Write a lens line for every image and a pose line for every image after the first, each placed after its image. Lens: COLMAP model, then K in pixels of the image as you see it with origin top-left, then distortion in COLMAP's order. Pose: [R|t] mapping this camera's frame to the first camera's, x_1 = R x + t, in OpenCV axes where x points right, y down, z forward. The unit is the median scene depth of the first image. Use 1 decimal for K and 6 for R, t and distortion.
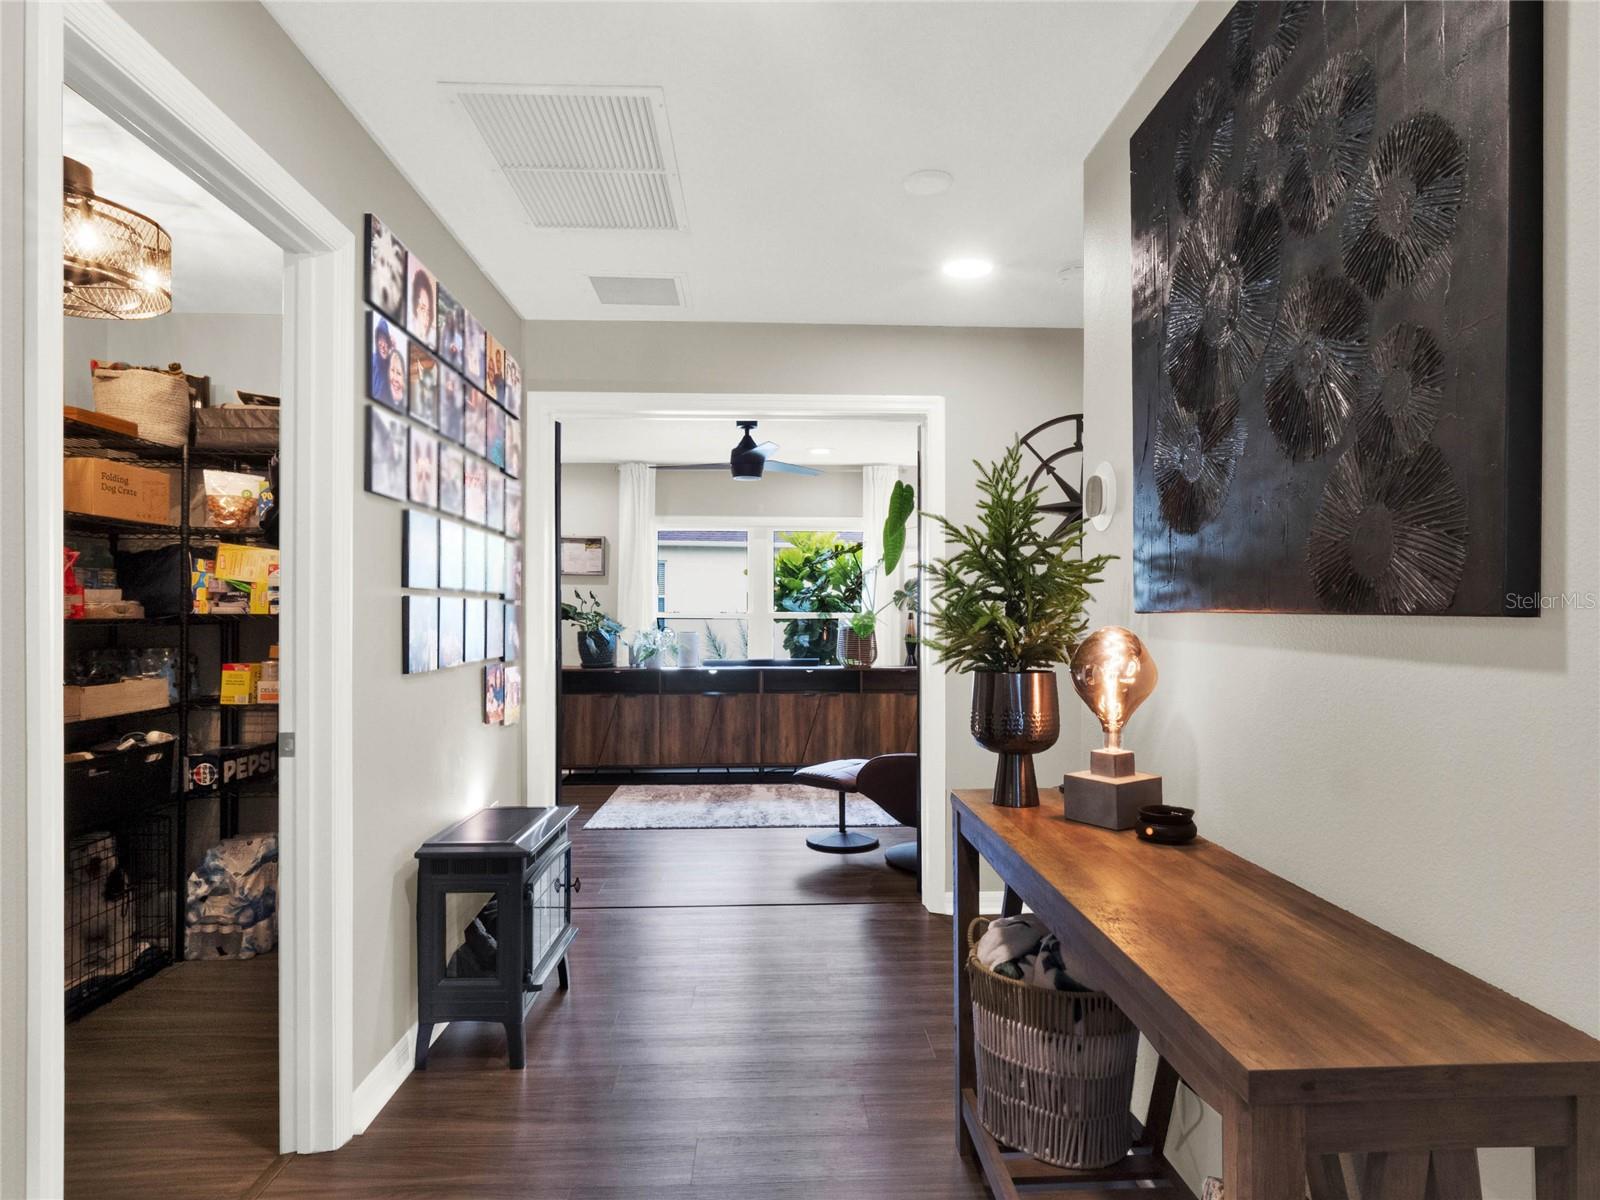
lens RADIAL K [[939.8, 0, 804.5], [0, 939.8, 610.4], [0, 0, 1]] dist [0.007289, 0.000417]
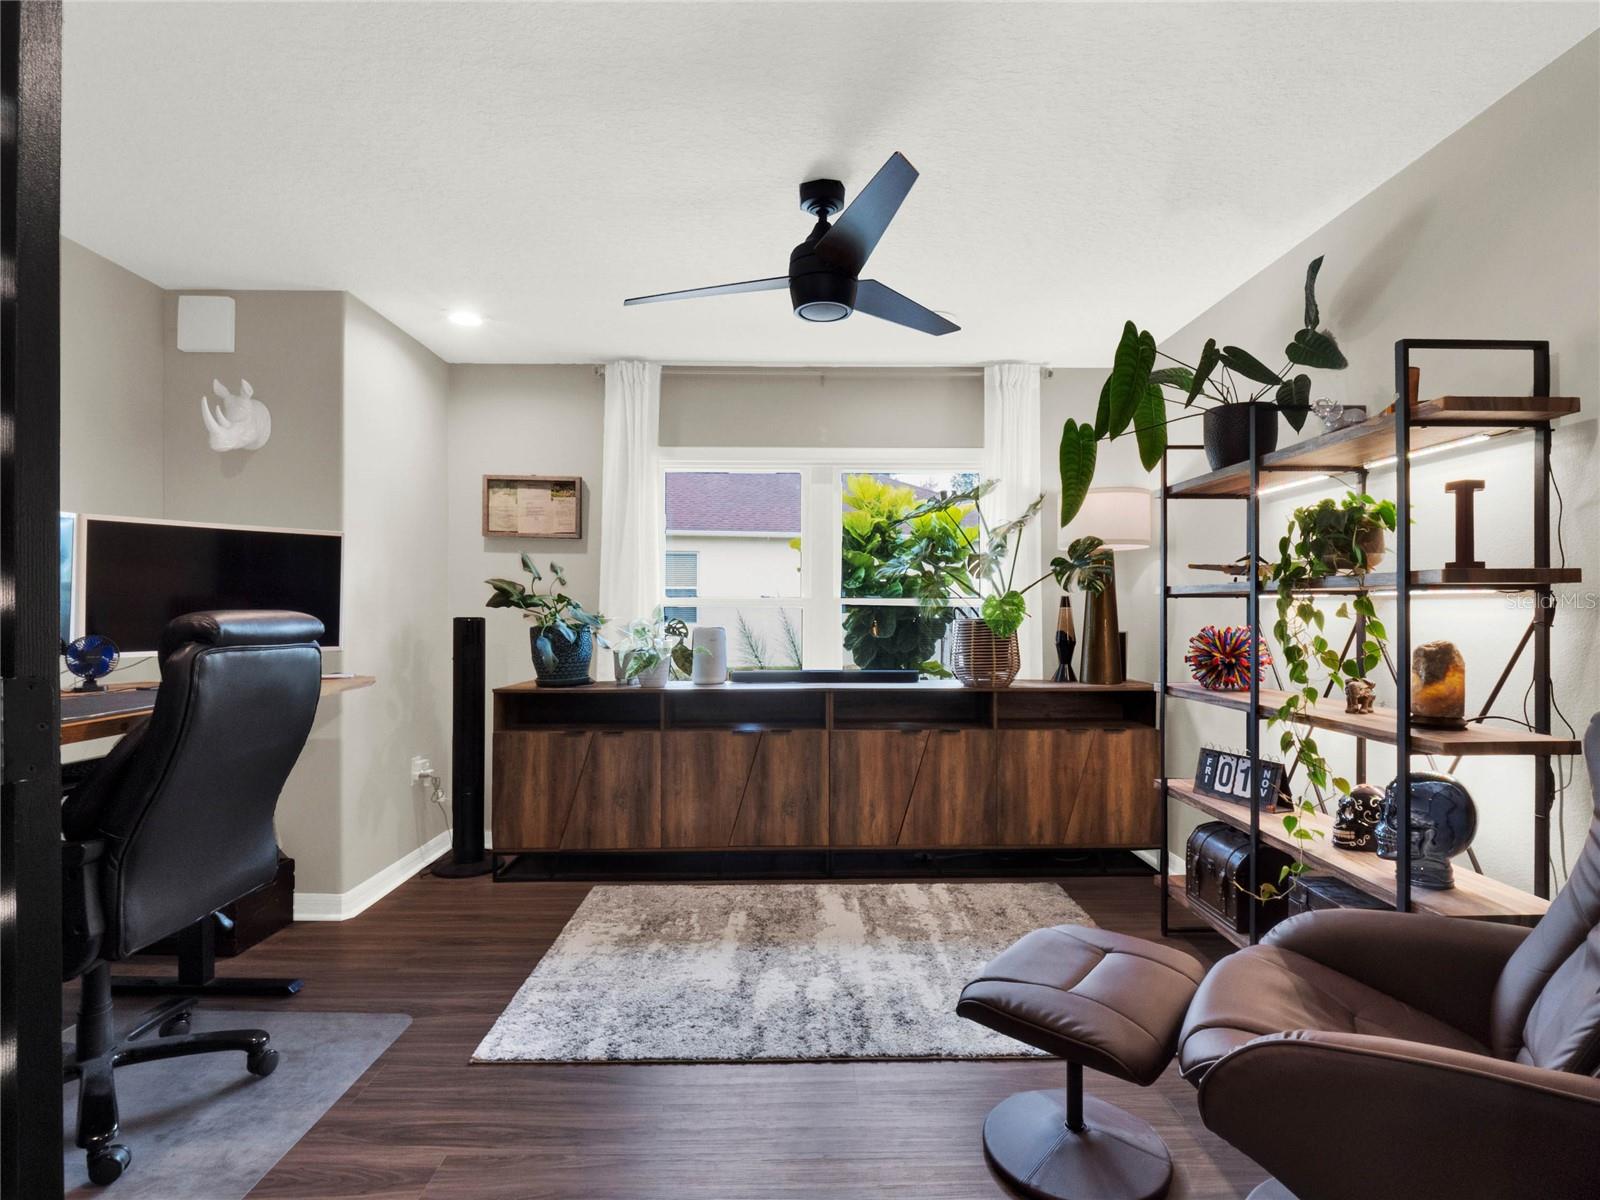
lens RADIAL K [[810.0, 0, 799.6], [0, 810.0, 597.8], [0, 0, 1]] dist [-0.006996, -0.003059]
pose [[0.999561, -0.000677, -0.029617, -0.049654], [0.000410, 0.999959, -0.009041, 0.008542], [0.029622, 0.009025, 0.999520, 0.477741]]
